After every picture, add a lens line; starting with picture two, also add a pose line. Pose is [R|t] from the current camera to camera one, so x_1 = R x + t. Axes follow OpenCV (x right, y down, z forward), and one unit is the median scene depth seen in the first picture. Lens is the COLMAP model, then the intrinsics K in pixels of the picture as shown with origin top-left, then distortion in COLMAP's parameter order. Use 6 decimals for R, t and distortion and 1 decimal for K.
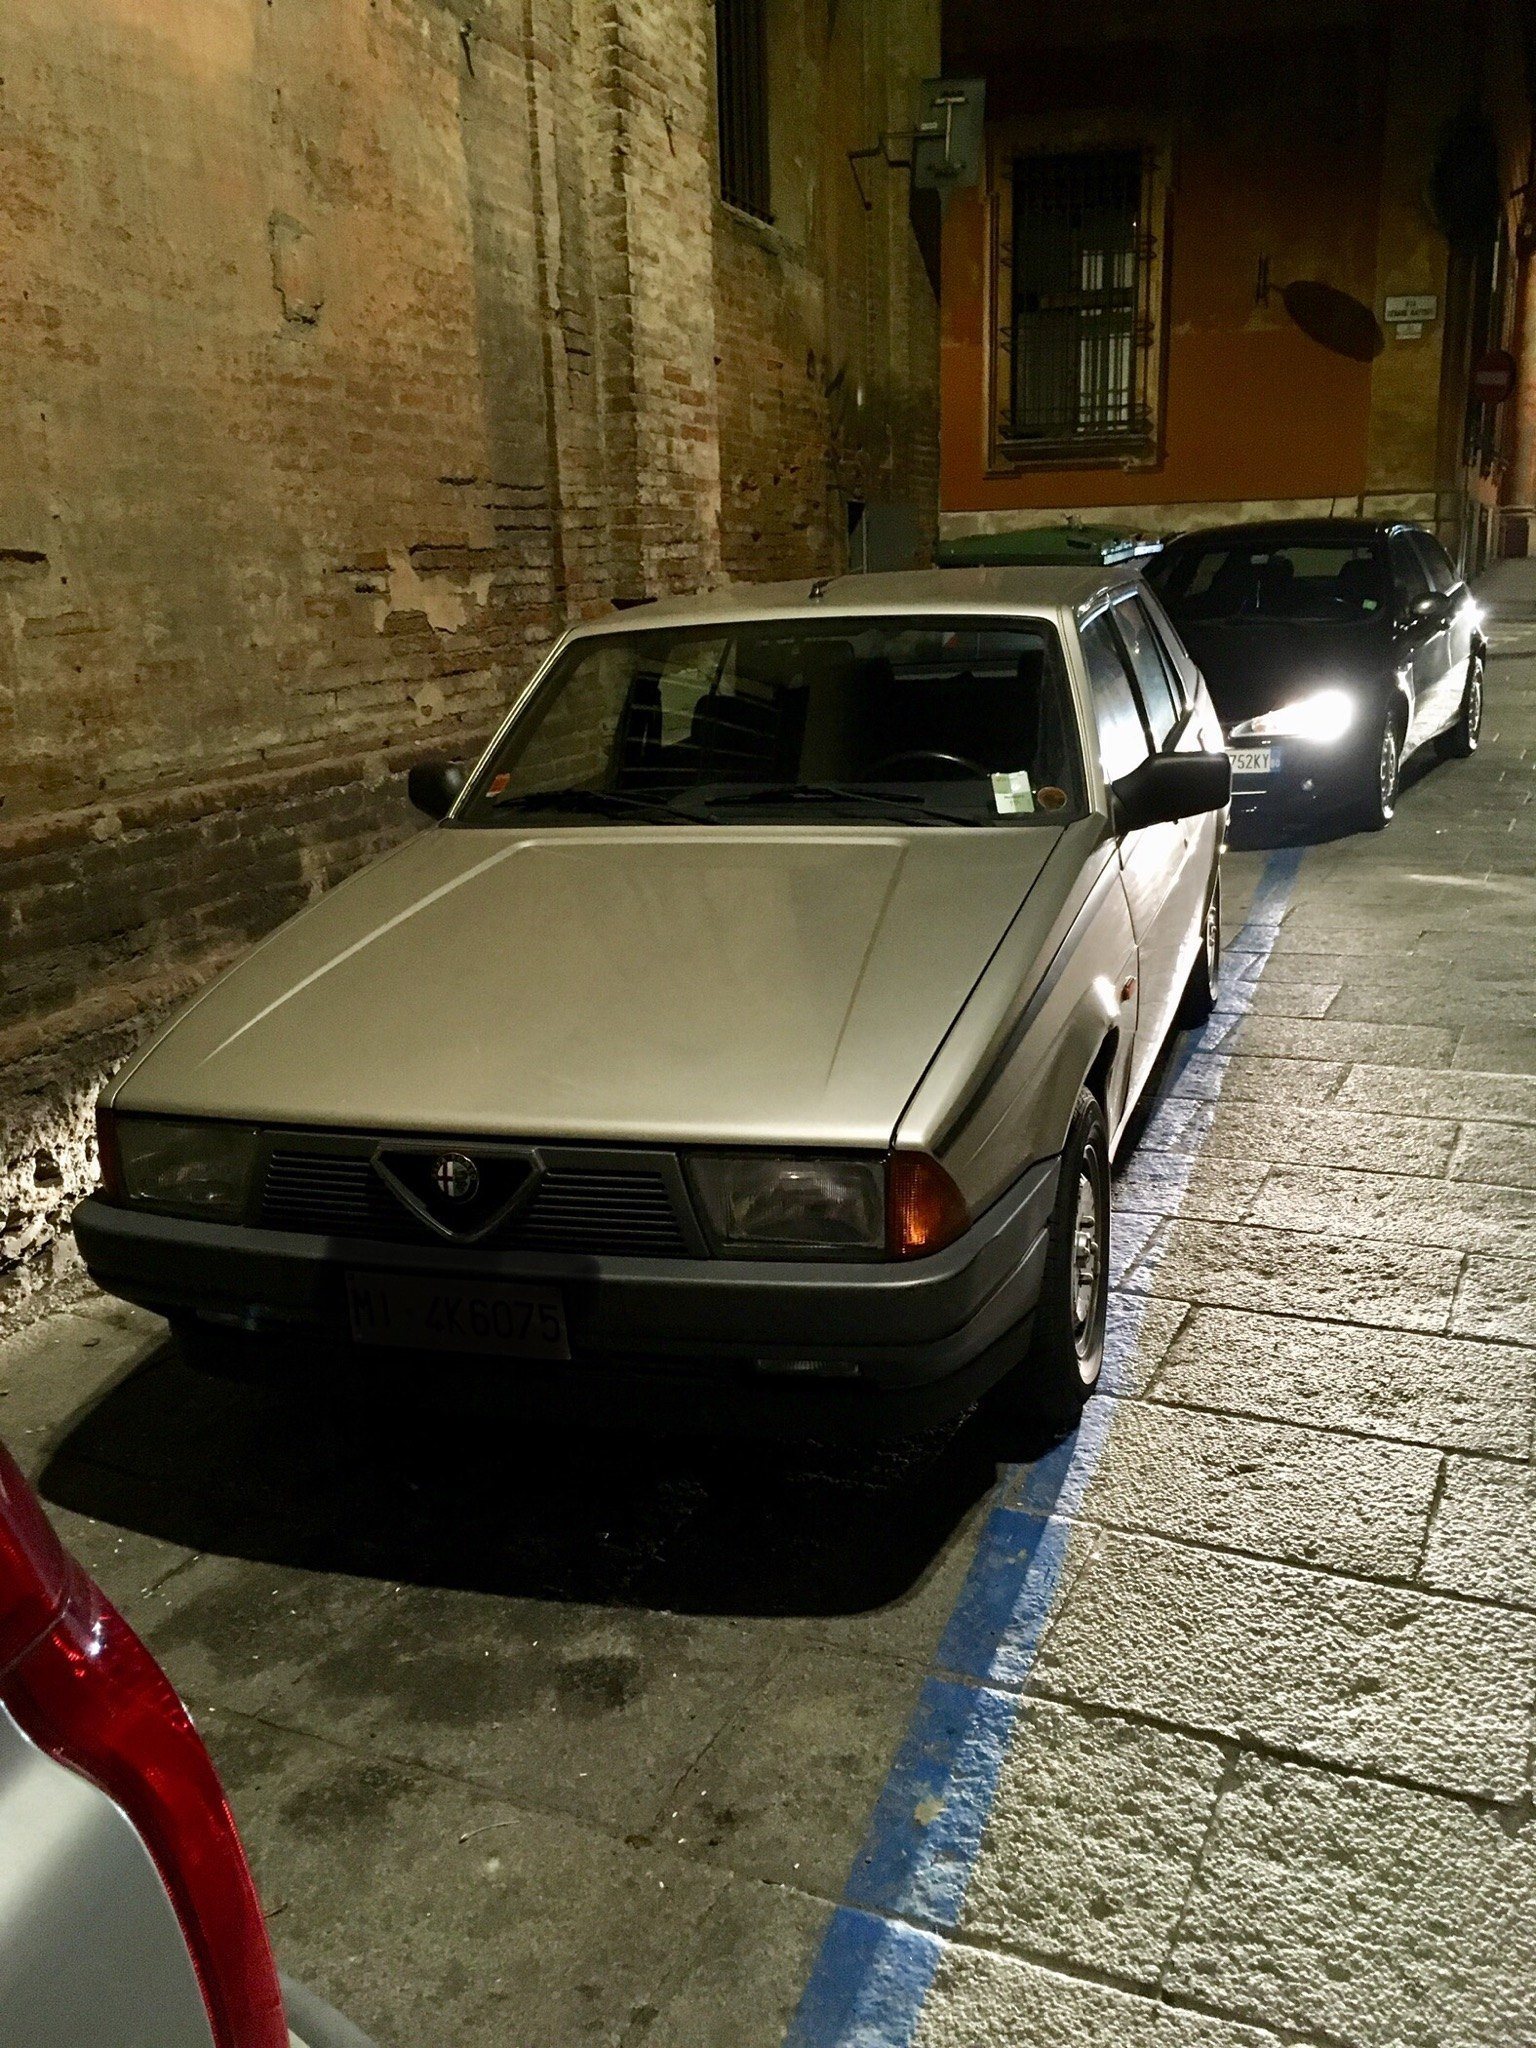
lens RADIAL K [[1712.6, 0, 772.6], [0, 1712.6, 1029.3], [0, 0, 1]] dist [0.001664, -0.026450]
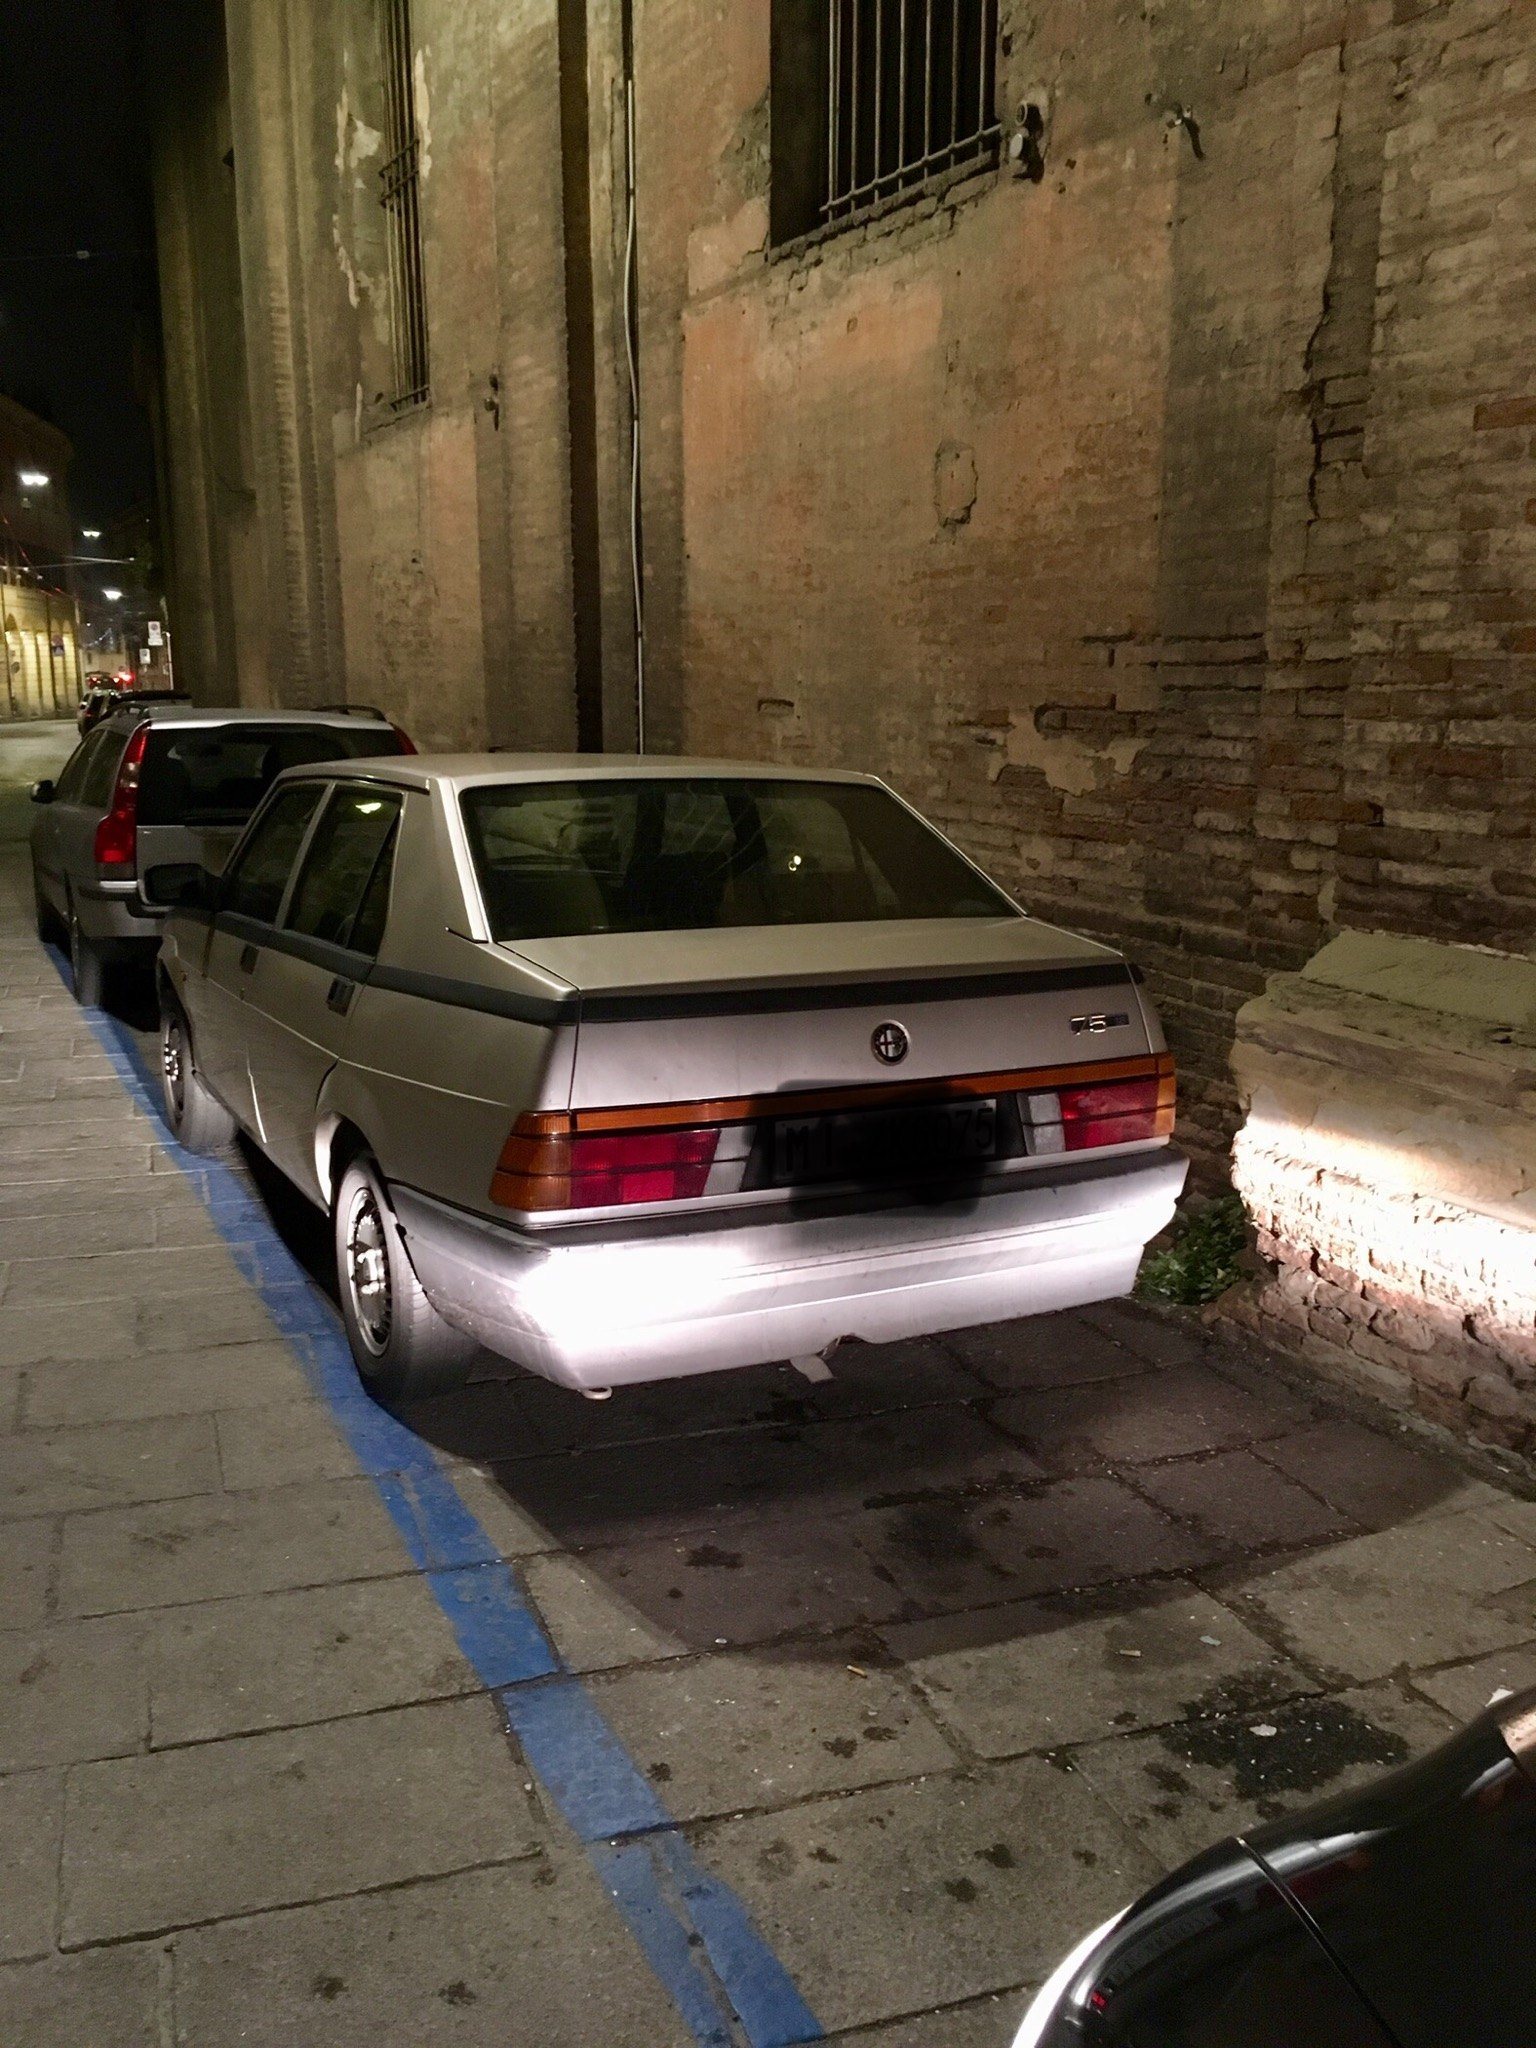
lens RADIAL K [[1712.6, 0, 773.1], [0, 1712.6, 1022.4], [0, 0, 1]] dist [0.001664, -0.026450]
pose [[-0.683114, 0.175457, -0.708922, 0.672243], [-0.172497, 0.904481, 0.390075, -0.491959], [0.709648, 0.388753, -0.587598, 1.591331]]
